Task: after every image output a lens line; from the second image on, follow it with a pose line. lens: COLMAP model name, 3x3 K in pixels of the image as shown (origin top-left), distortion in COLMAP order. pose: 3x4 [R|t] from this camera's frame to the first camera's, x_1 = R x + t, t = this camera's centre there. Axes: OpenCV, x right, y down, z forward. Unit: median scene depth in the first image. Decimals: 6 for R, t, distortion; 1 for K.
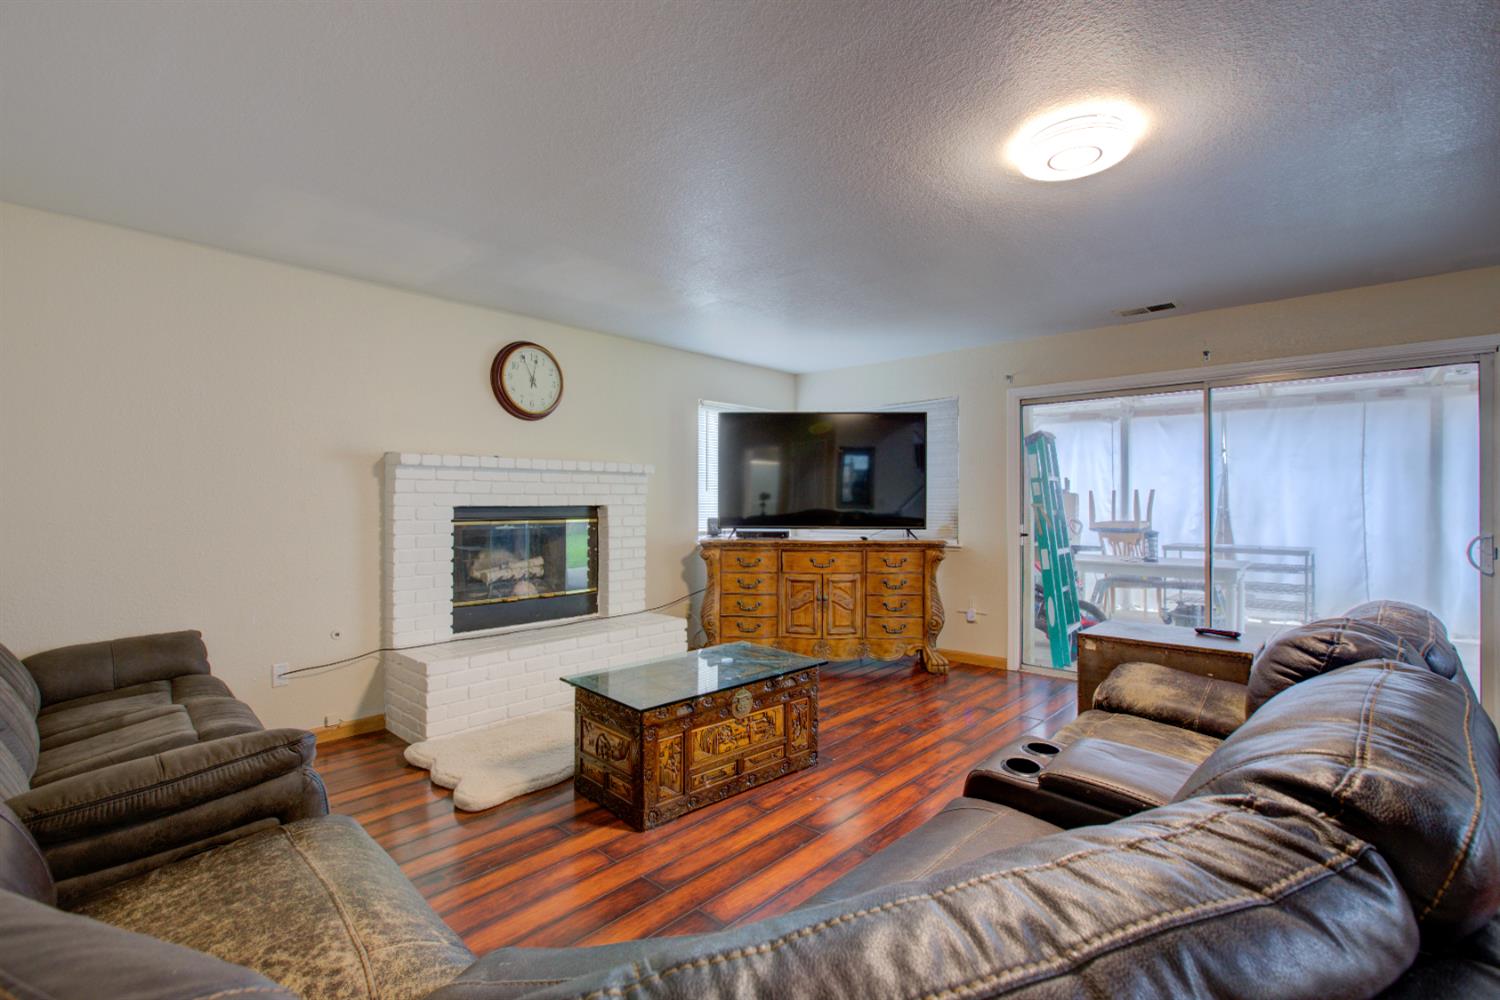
lens RADIAL K [[681.7, 0, 748.3], [0, 681.7, 500.6], [0, 0, 1]] dist [-0.013027, 0.005552]
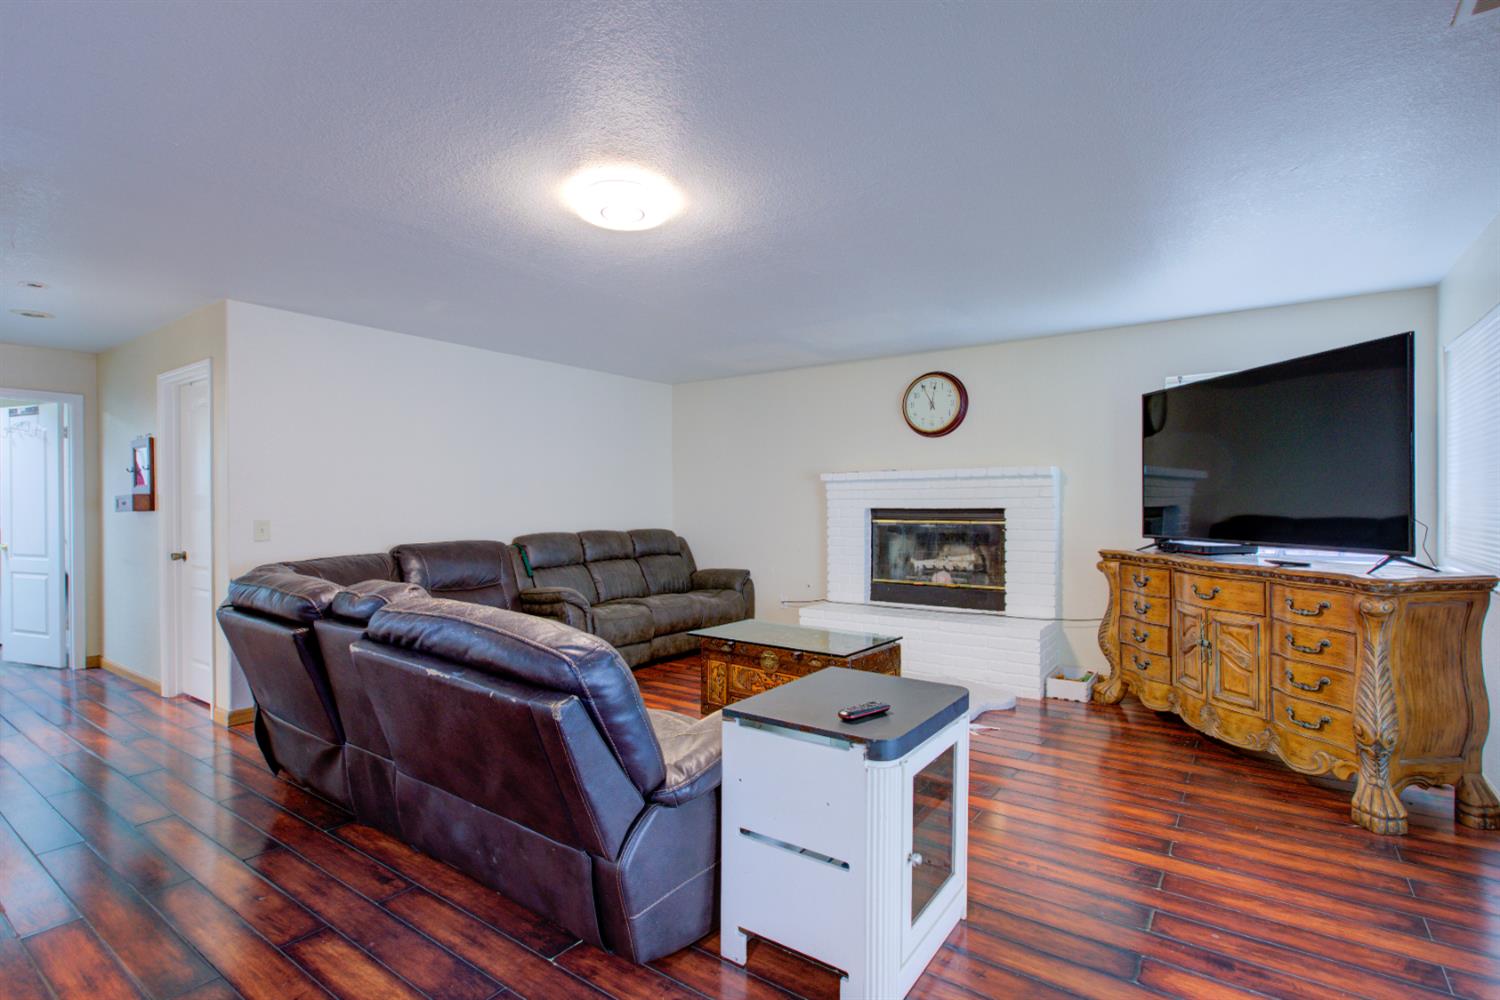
lens RADIAL K [[681.7, 0, 748.3], [0, 681.7, 500.6], [0, 0, 1]] dist [-0.013027, 0.005552]
pose [[0.148212, -0.008129, -0.988922, 0.764457], [0.004204, 0.999962, -0.007589, 0.001357], [0.988947, -0.003033, 0.148241, 0.465010]]
